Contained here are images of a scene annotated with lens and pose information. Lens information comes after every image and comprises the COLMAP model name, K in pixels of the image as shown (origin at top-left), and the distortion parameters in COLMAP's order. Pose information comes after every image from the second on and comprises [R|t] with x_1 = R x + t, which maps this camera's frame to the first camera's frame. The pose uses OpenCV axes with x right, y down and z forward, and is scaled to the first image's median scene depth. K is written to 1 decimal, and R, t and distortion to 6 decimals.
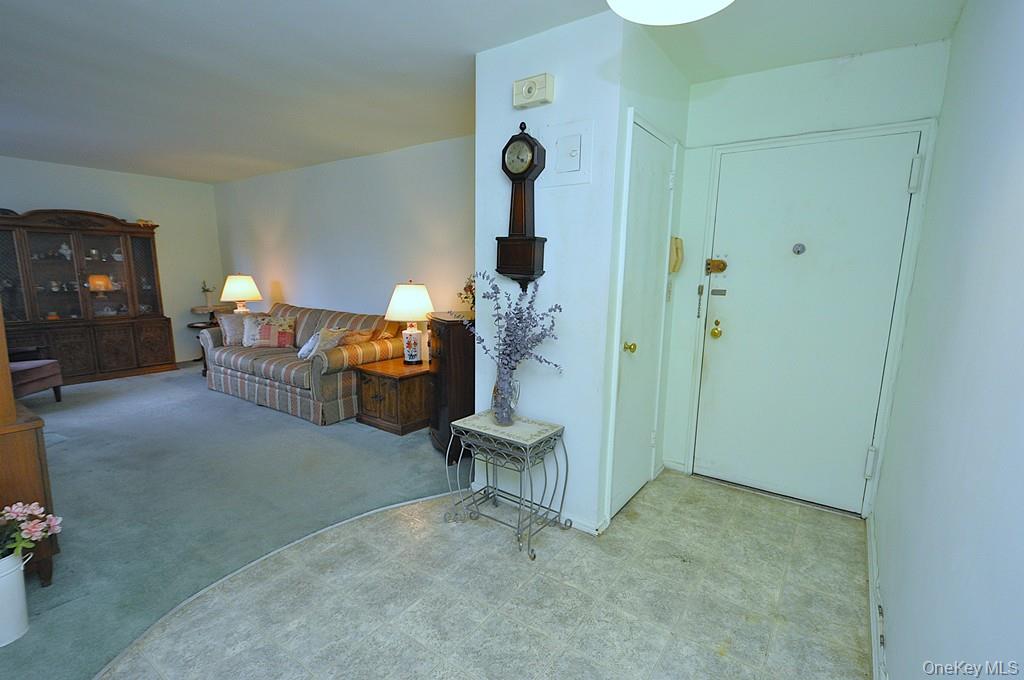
lens RADIAL K [[470.7, 0, 509.9], [0, 470.7, 354.7], [0, 0, 1]] dist [0.006514, -0.007693]
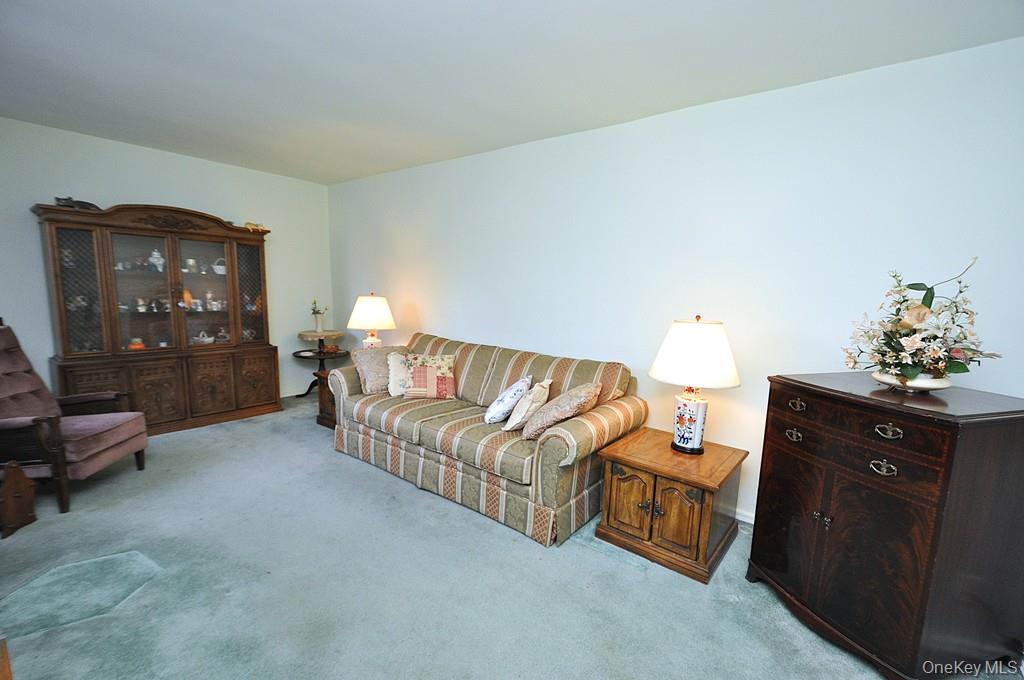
lens RADIAL K [[438.5, 0, 513.2], [0, 438.5, 355.6], [0, 0, 1]] dist [0.020434, -0.016853]
pose [[0.998217, 0.029497, -0.051892, -0.427274], [-0.030987, 0.999123, -0.028147, -0.082004], [0.051016, 0.029705, 0.998256, 0.416823]]
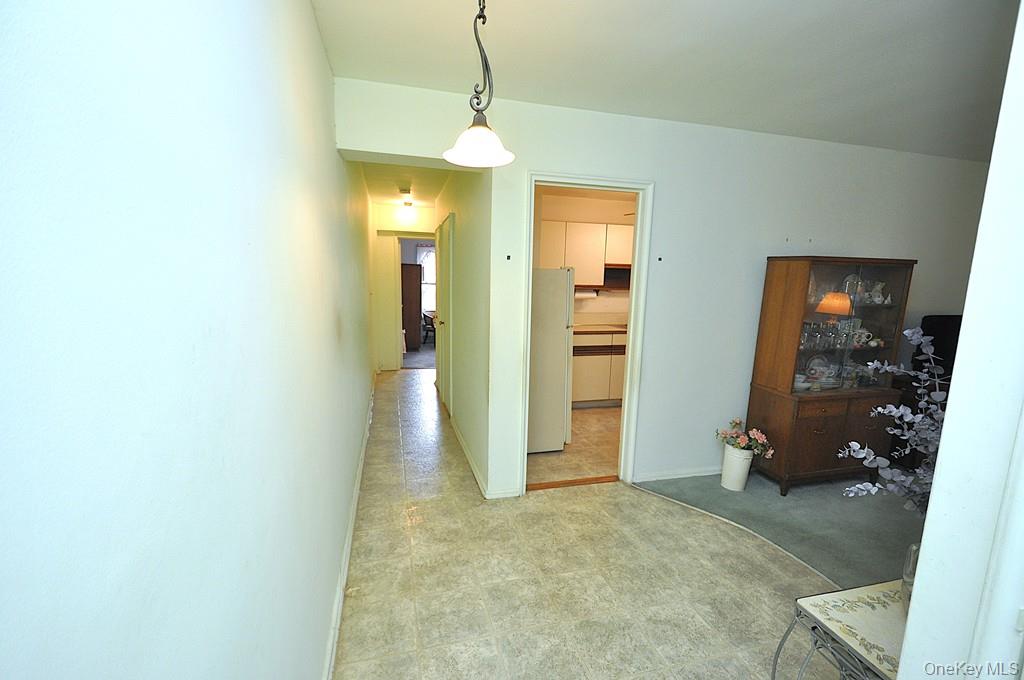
lens RADIAL K [[450.2, 0, 509.4], [0, 450.2, 354.7], [0, 0, 1]] dist [0.008411, -0.007182]
pose [[-0.637665, 0.101516, -0.763595, 0.379571], [-0.170531, 0.948079, 0.268449, -0.114668], [0.751201, 0.301397, -0.587246, 0.521275]]
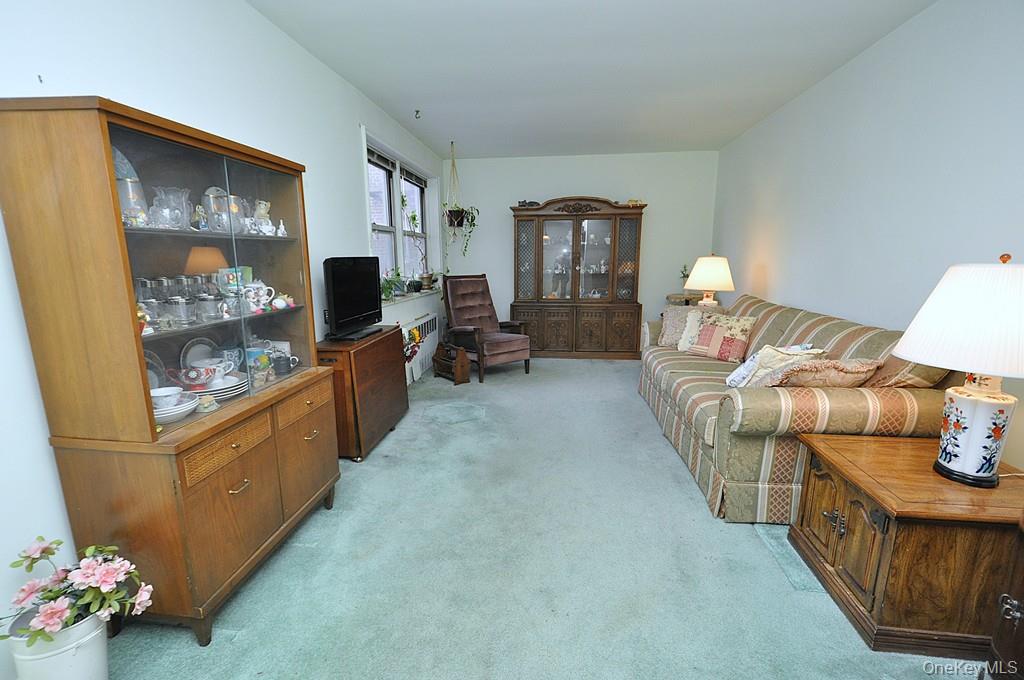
lens RADIAL K [[450.2, 0, 509.4], [0, 450.2, 354.7], [0, 0, 1]] dist [0.008411, -0.007182]
pose [[0.480233, 0.169860, -0.860537, -0.089319], [-0.144446, 0.982991, 0.113422, -0.066144], [0.865166, 0.069832, 0.496600, 0.507305]]
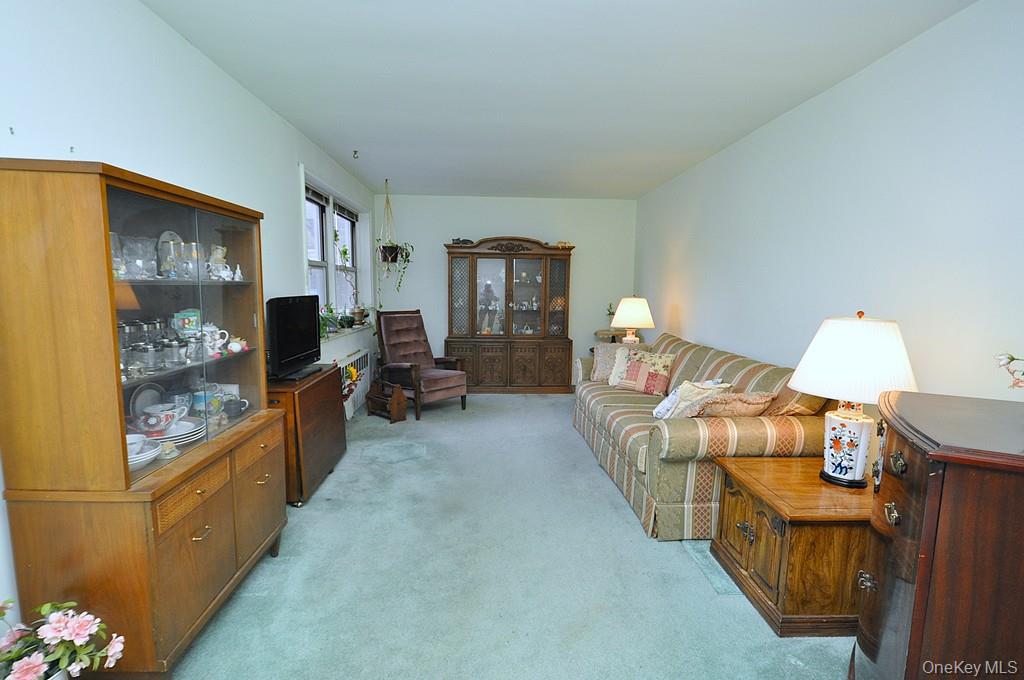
lens RADIAL K [[470.7, 0, 509.9], [0, 470.7, 354.7], [0, 0, 1]] dist [0.006514, -0.007693]
pose [[0.617328, 0.106004, -0.779531, -0.055847], [-0.145330, 0.989192, 0.019425, -0.073946], [0.773166, 0.101298, 0.626062, 0.444103]]
